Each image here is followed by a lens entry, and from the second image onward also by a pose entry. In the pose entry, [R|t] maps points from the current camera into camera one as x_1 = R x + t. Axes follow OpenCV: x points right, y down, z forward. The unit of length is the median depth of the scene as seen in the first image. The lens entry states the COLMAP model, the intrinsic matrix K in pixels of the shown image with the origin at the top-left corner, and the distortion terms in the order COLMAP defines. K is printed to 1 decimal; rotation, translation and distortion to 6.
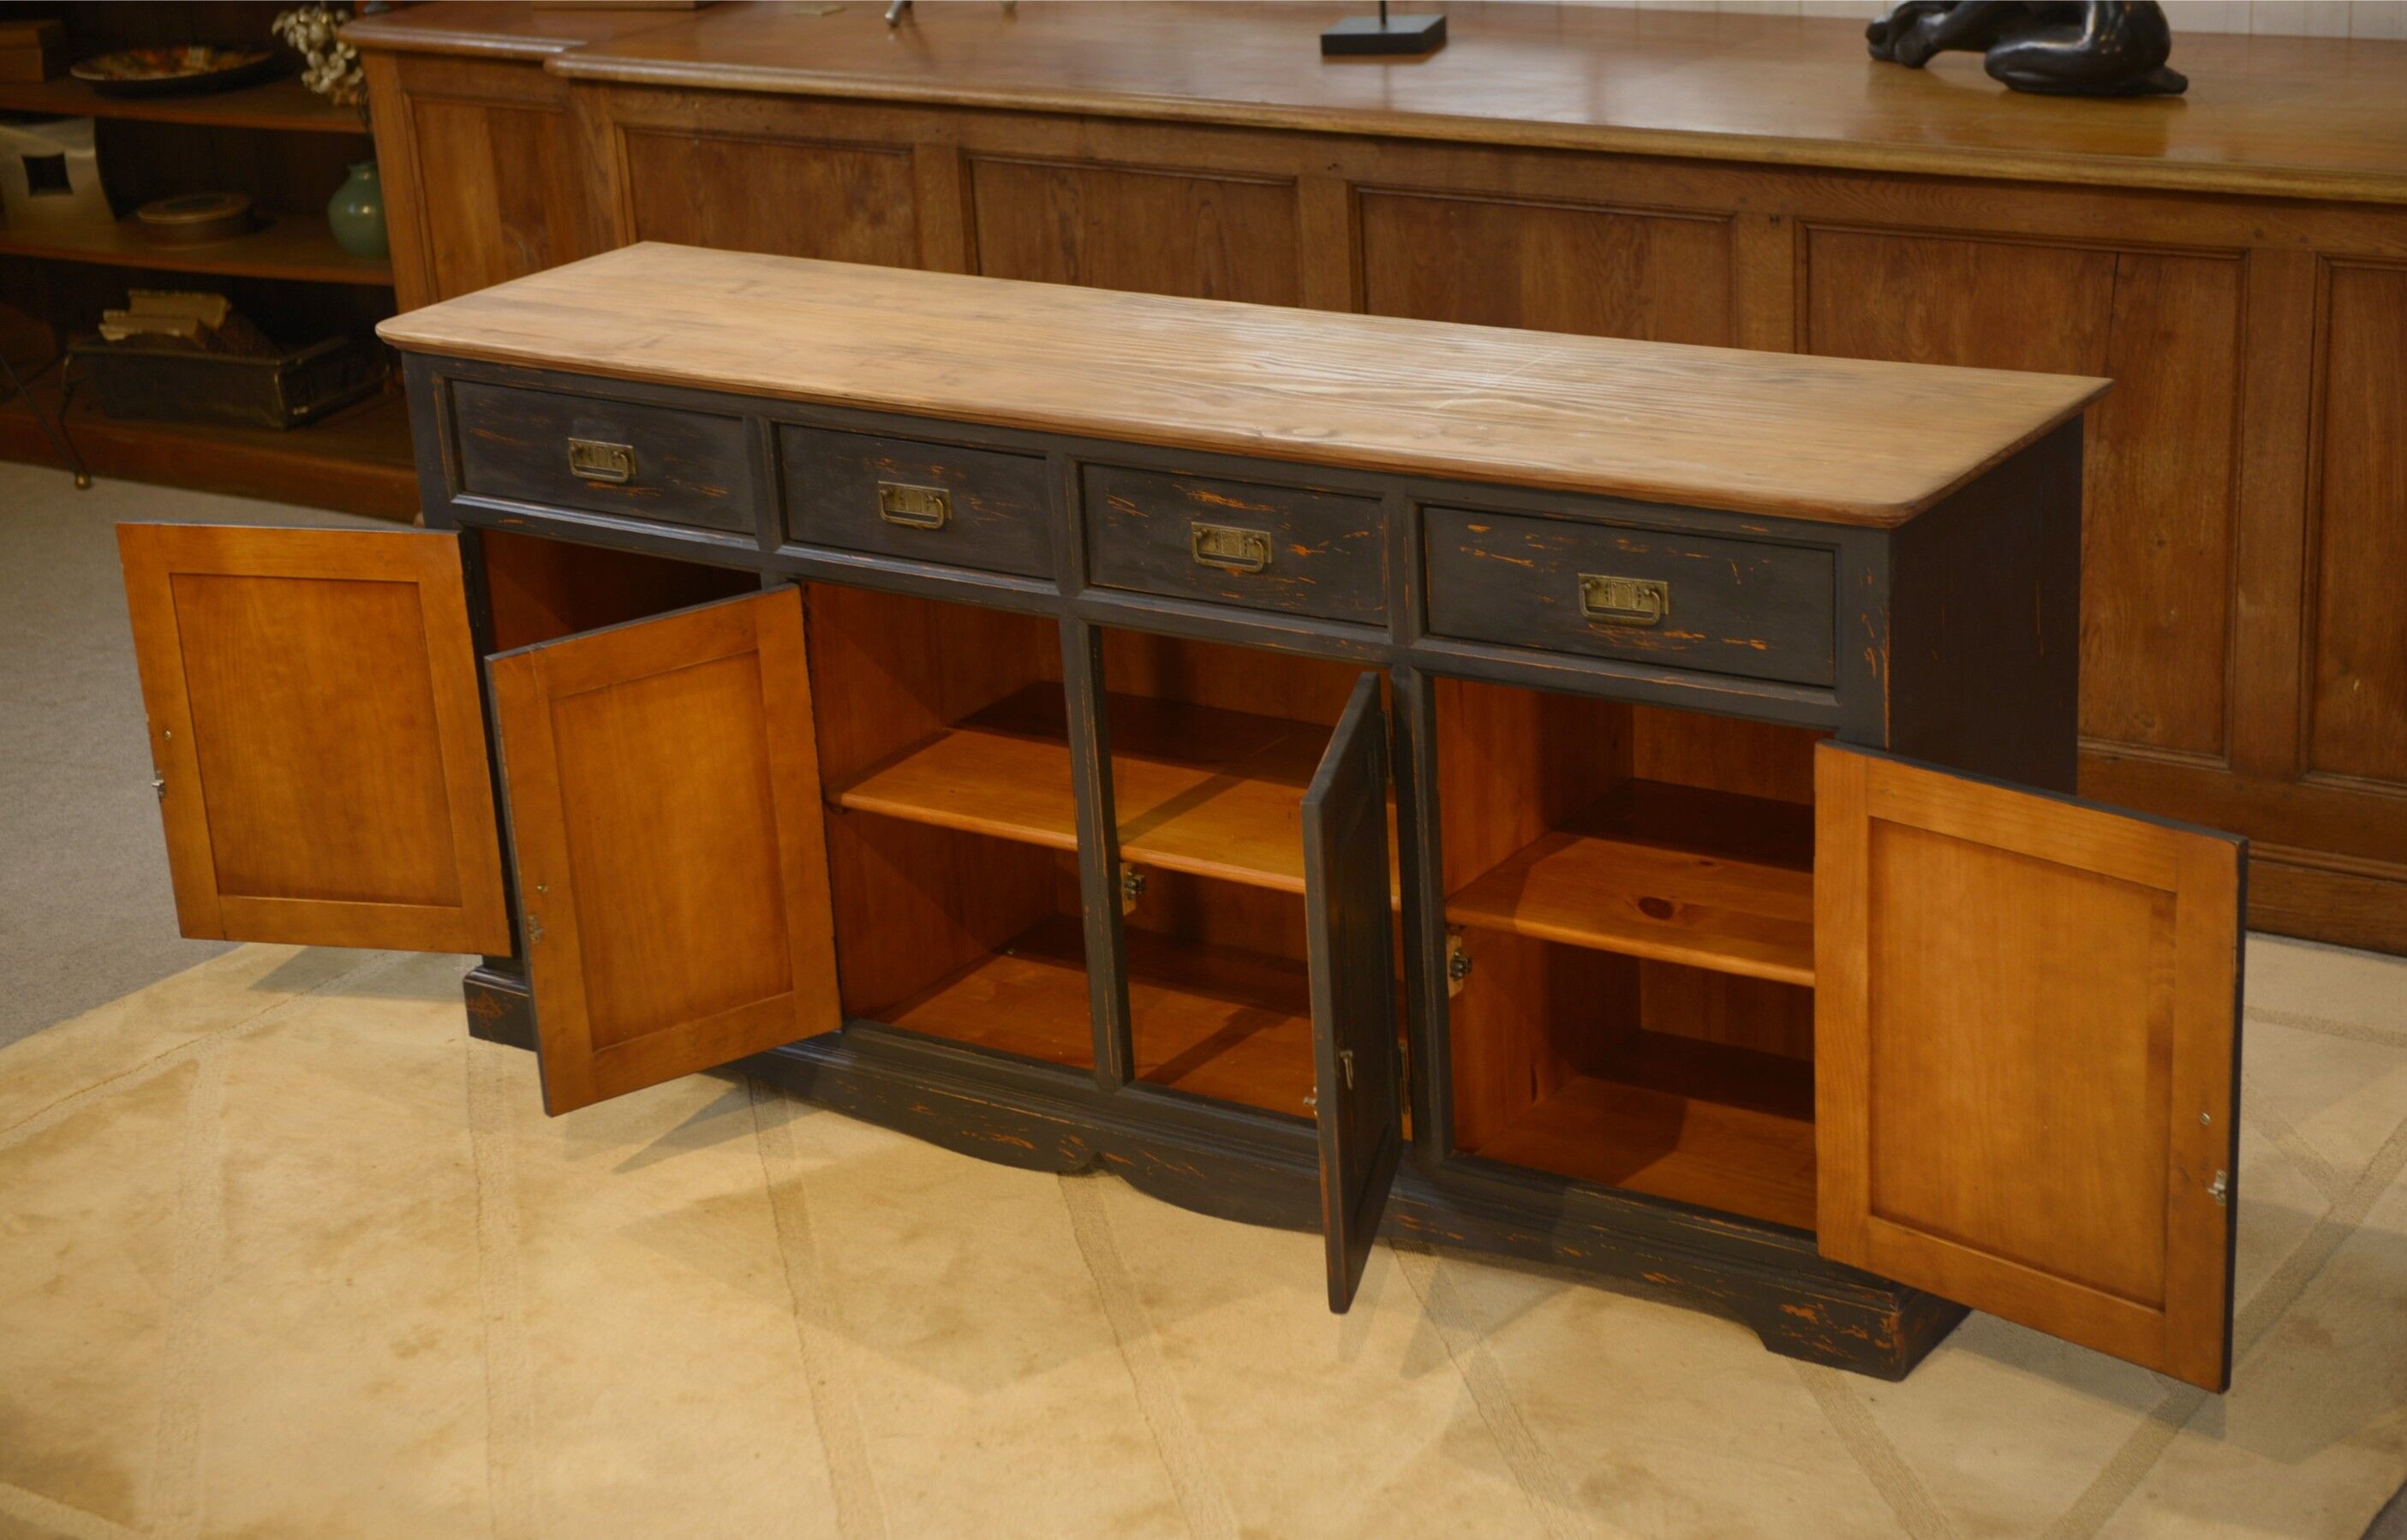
lens RADIAL K [[3949.1, 0, 1217.7], [0, 3949.1, 816.8], [0, 0, 1]] dist [0.130081, 0.000000]
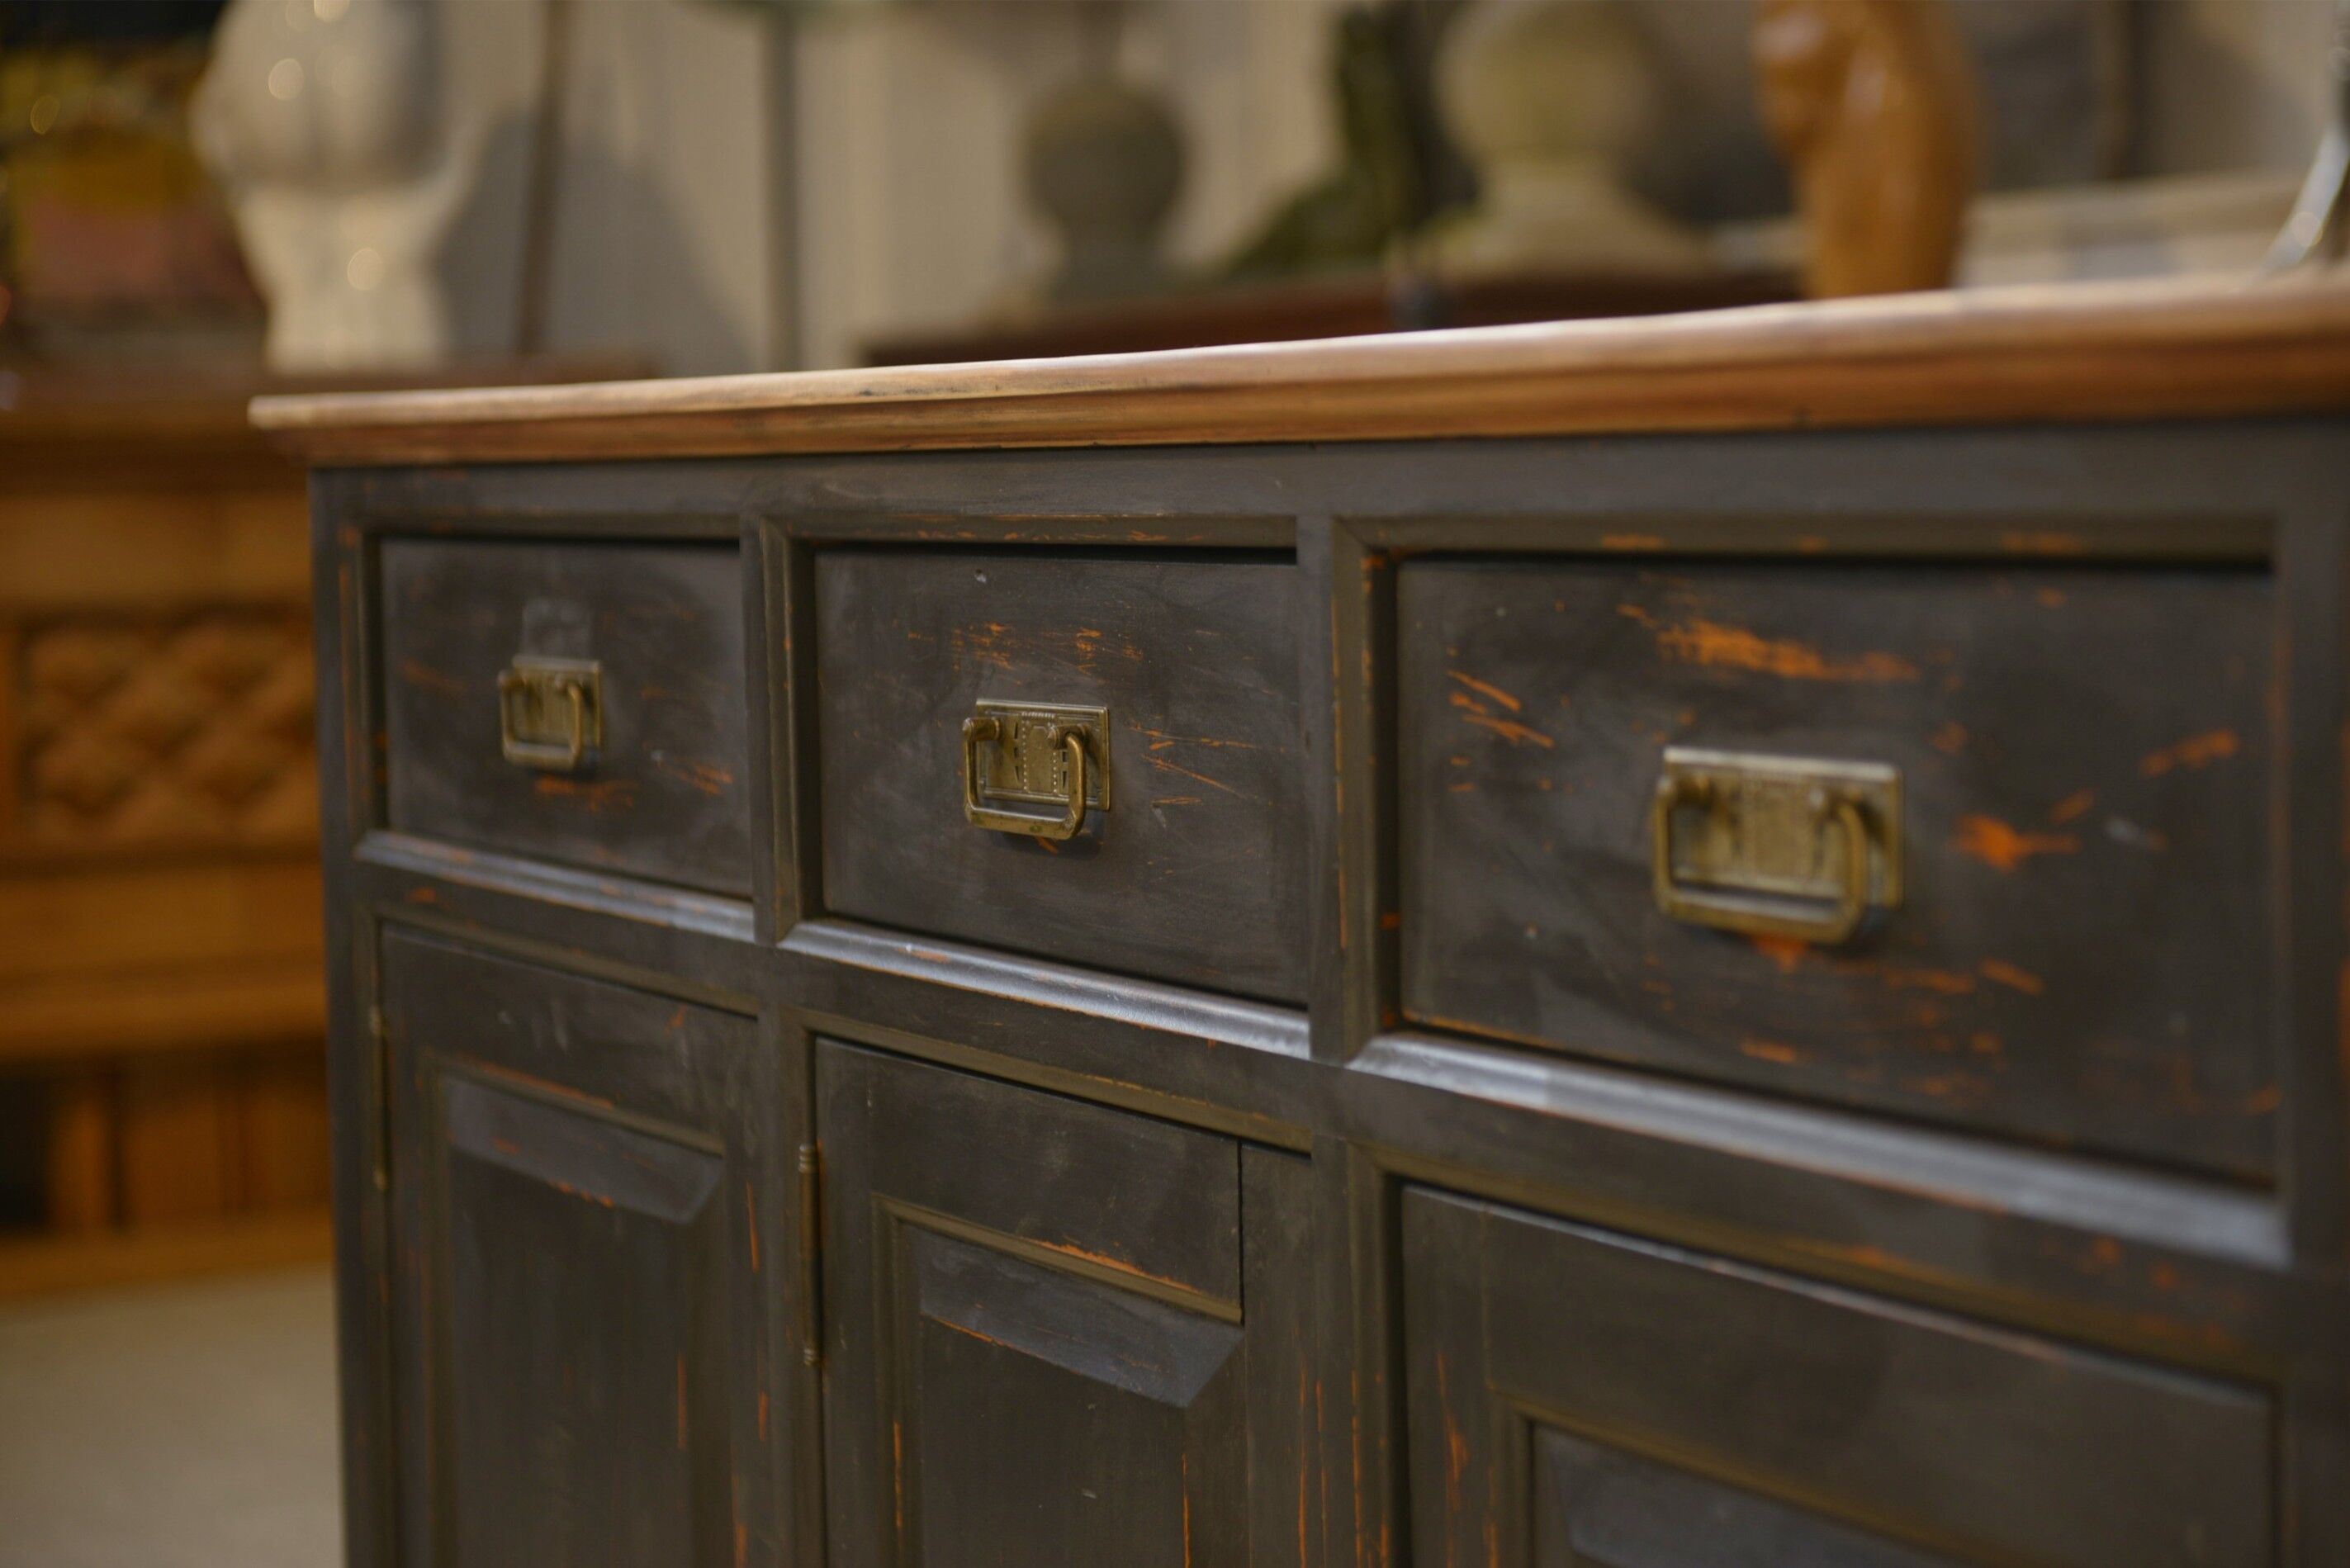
lens RADIAL K [[4576.4, 0, 1181.4], [0, 4576.4, 792.2], [0, 0, 1]] dist [0.135820, 0.000000]
pose [[0.882393, 0.070818, -0.465153, 0.093774], [-0.190490, 0.957734, -0.215546, -0.003003], [0.430228, 0.278803, 0.858587, 0.675727]]
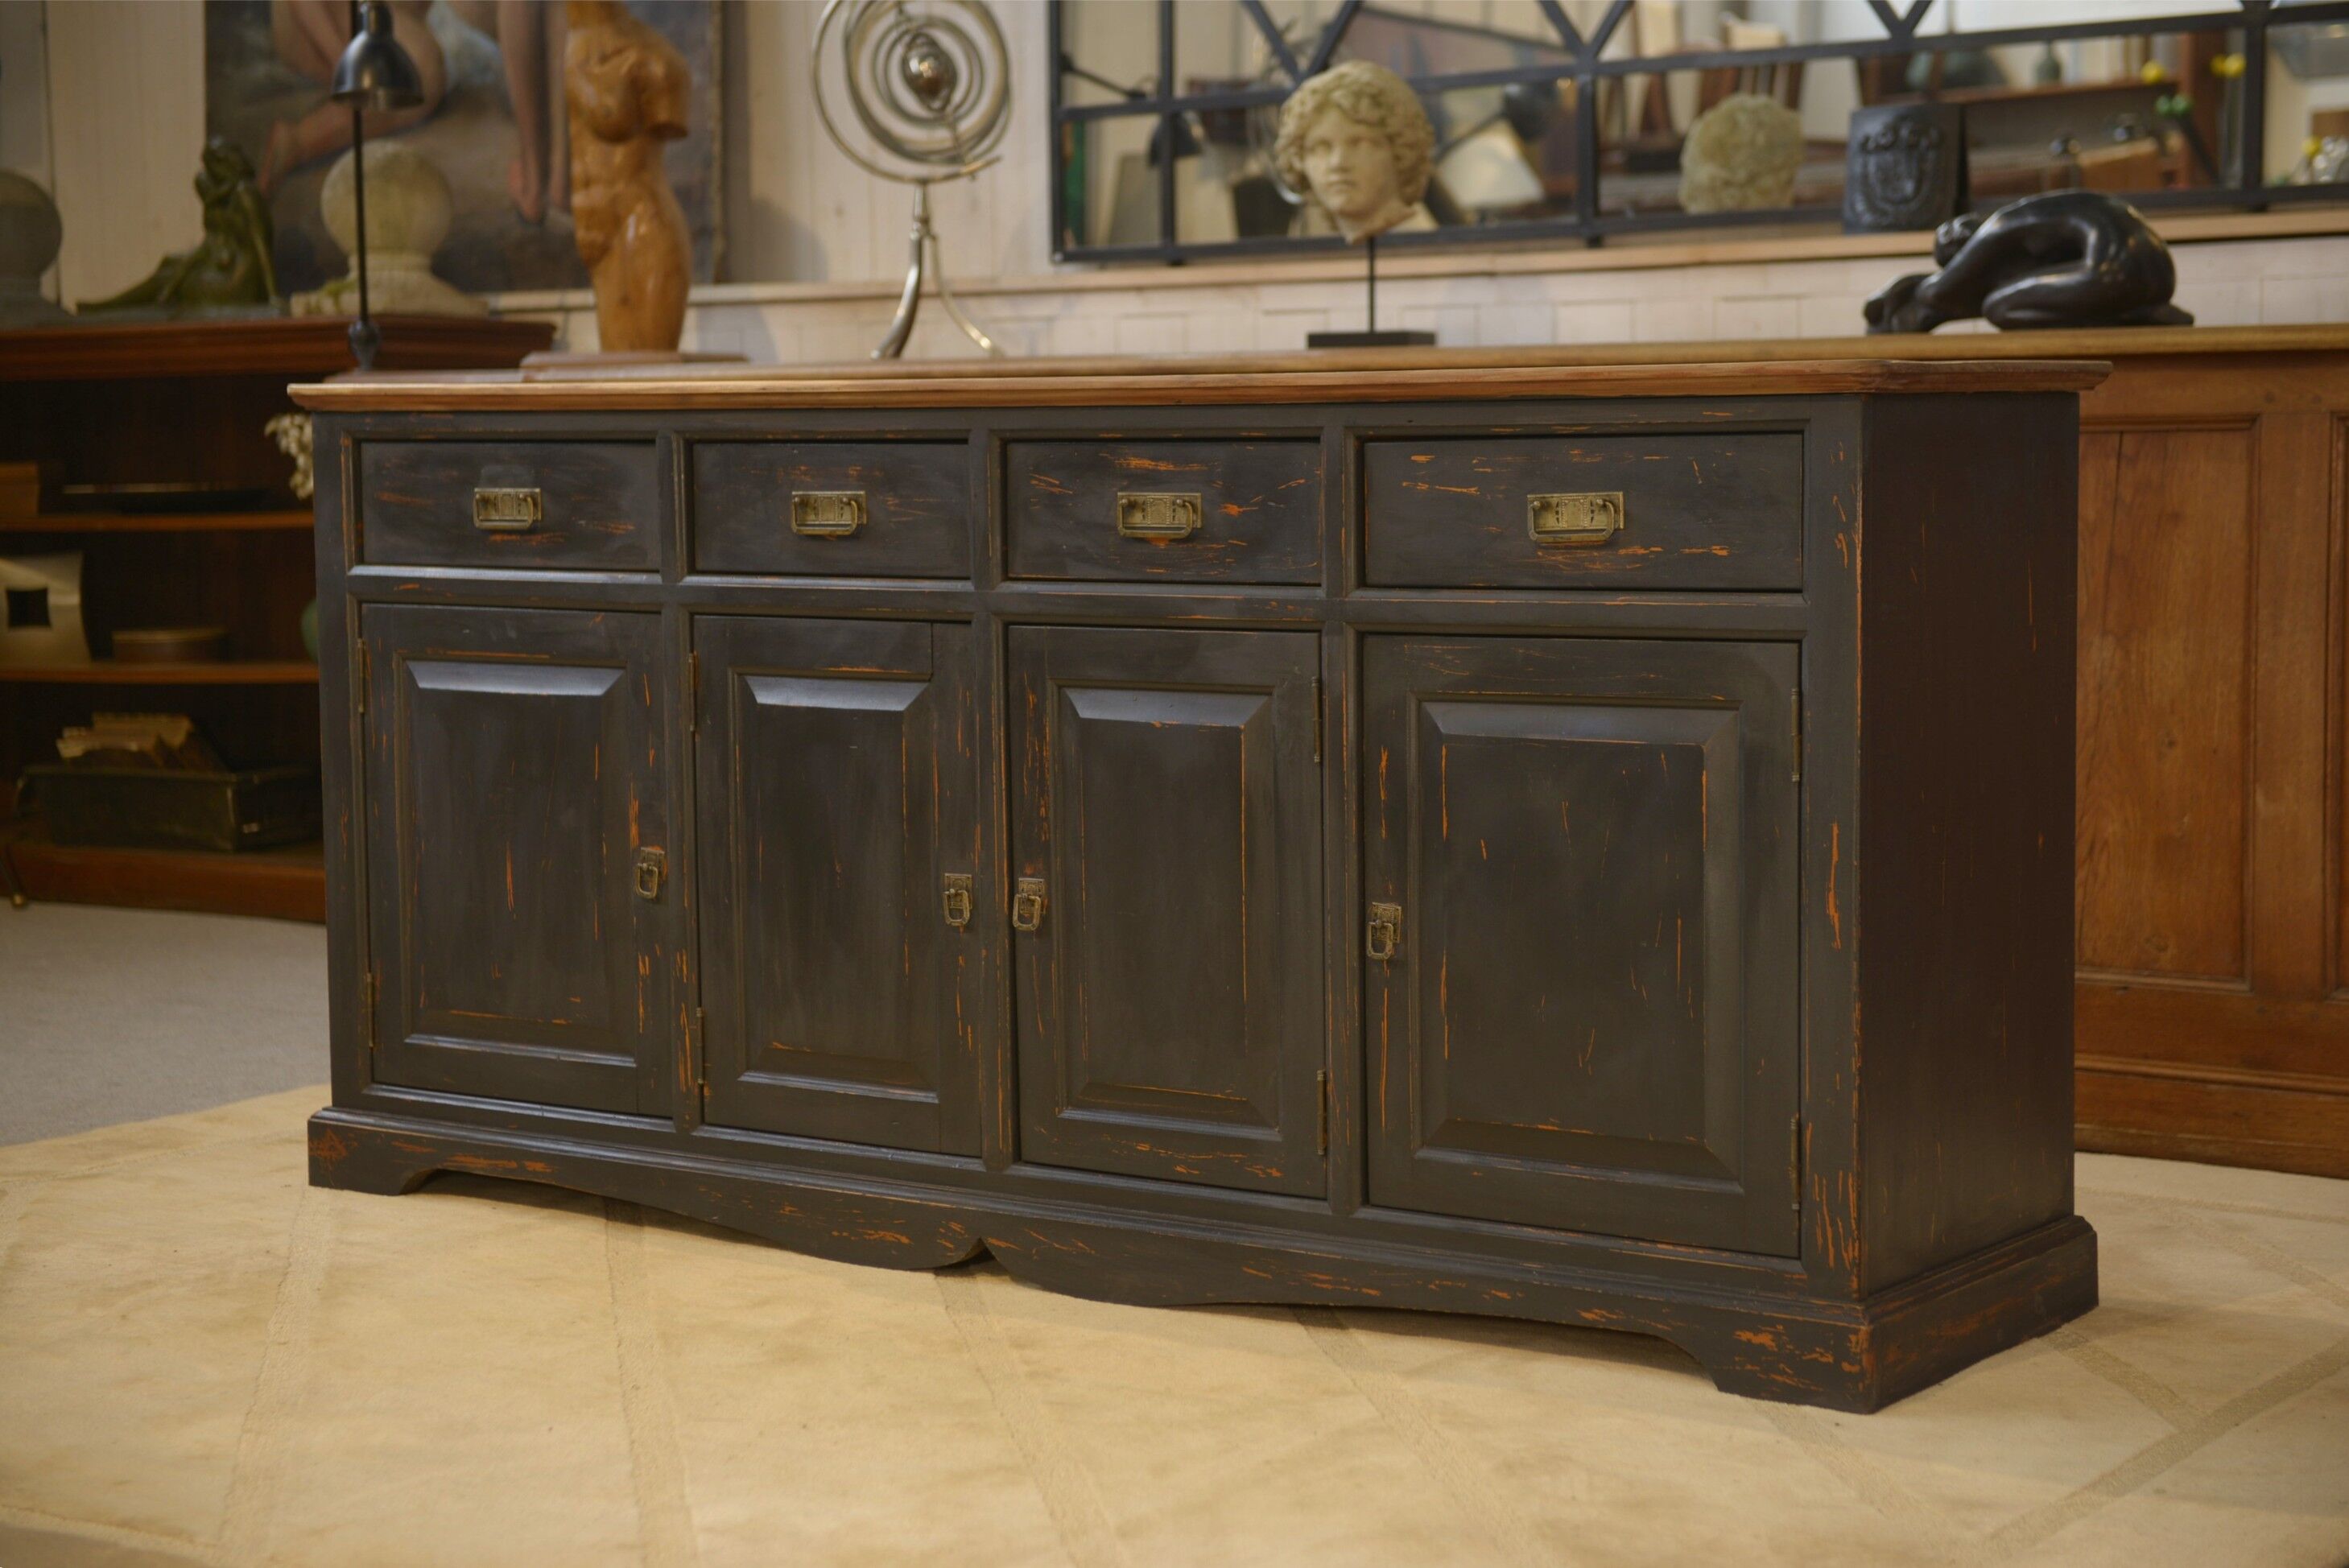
lens RADIAL K [[3955.9, 0, 1183.0], [0, 3955.9, 790.1], [0, 0, 1]] dist [0.126110, 0.000000]
pose [[0.998471, 0.049618, -0.024374, 0.031974], [-0.054247, 0.964298, -0.259202, 0.214259], [0.010642, 0.260128, 0.965516, 0.108986]]
